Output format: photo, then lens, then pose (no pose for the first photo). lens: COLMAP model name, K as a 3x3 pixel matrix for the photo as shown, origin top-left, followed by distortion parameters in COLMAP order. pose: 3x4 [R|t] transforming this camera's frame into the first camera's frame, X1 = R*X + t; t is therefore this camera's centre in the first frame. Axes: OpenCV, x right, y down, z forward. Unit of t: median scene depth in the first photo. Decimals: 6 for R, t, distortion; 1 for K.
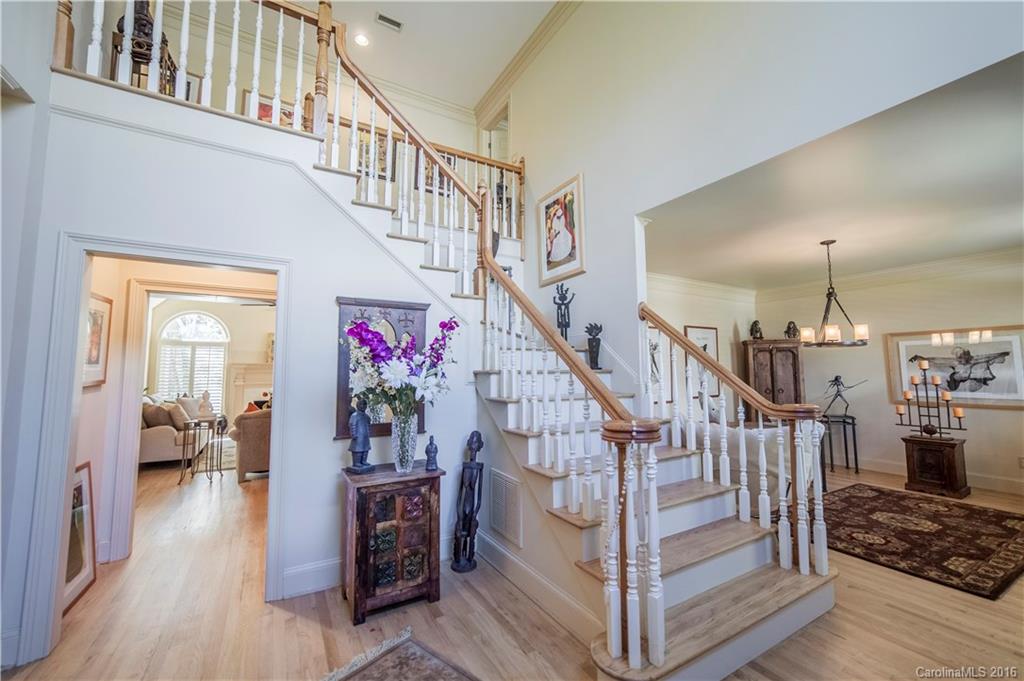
lens RADIAL K [[403.0, 0, 512.0], [0, 403.0, 340.5], [0, 0, 1]] dist [-0.002033, -0.000180]
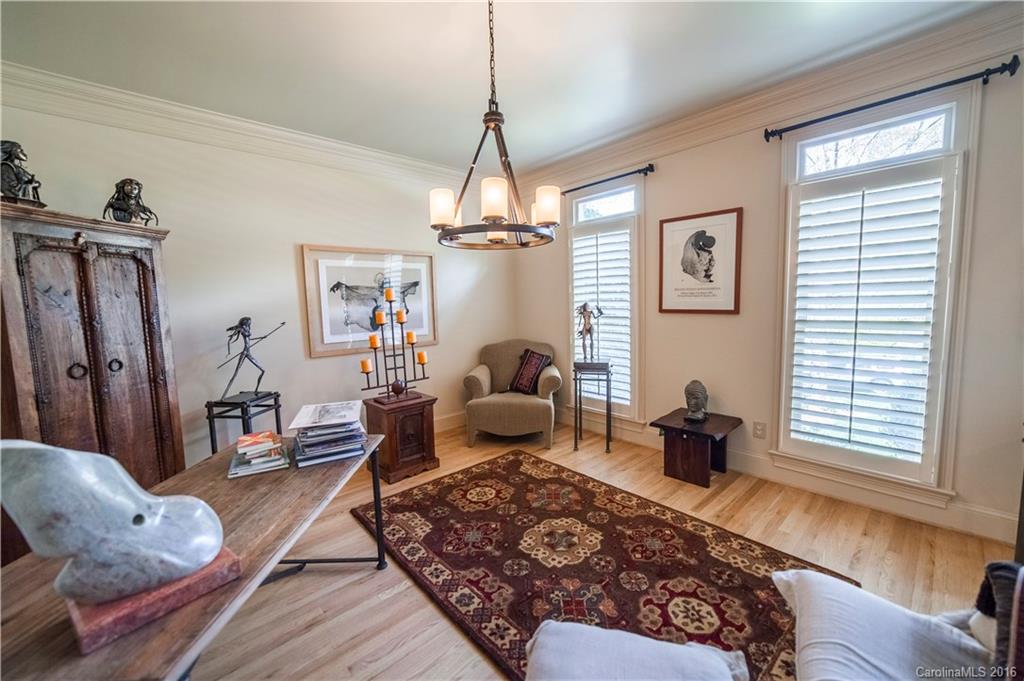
lens RADIAL K [[403.0, 0, 512.0], [0, 403.0, 340.5], [0, 0, 1]] dist [-0.002033, -0.000180]
pose [[-0.197040, -0.087922, 0.976445, 0.313119], [-0.046172, 0.995698, 0.080338, 0.073015], [-0.979308, -0.029255, -0.200252, 0.928836]]
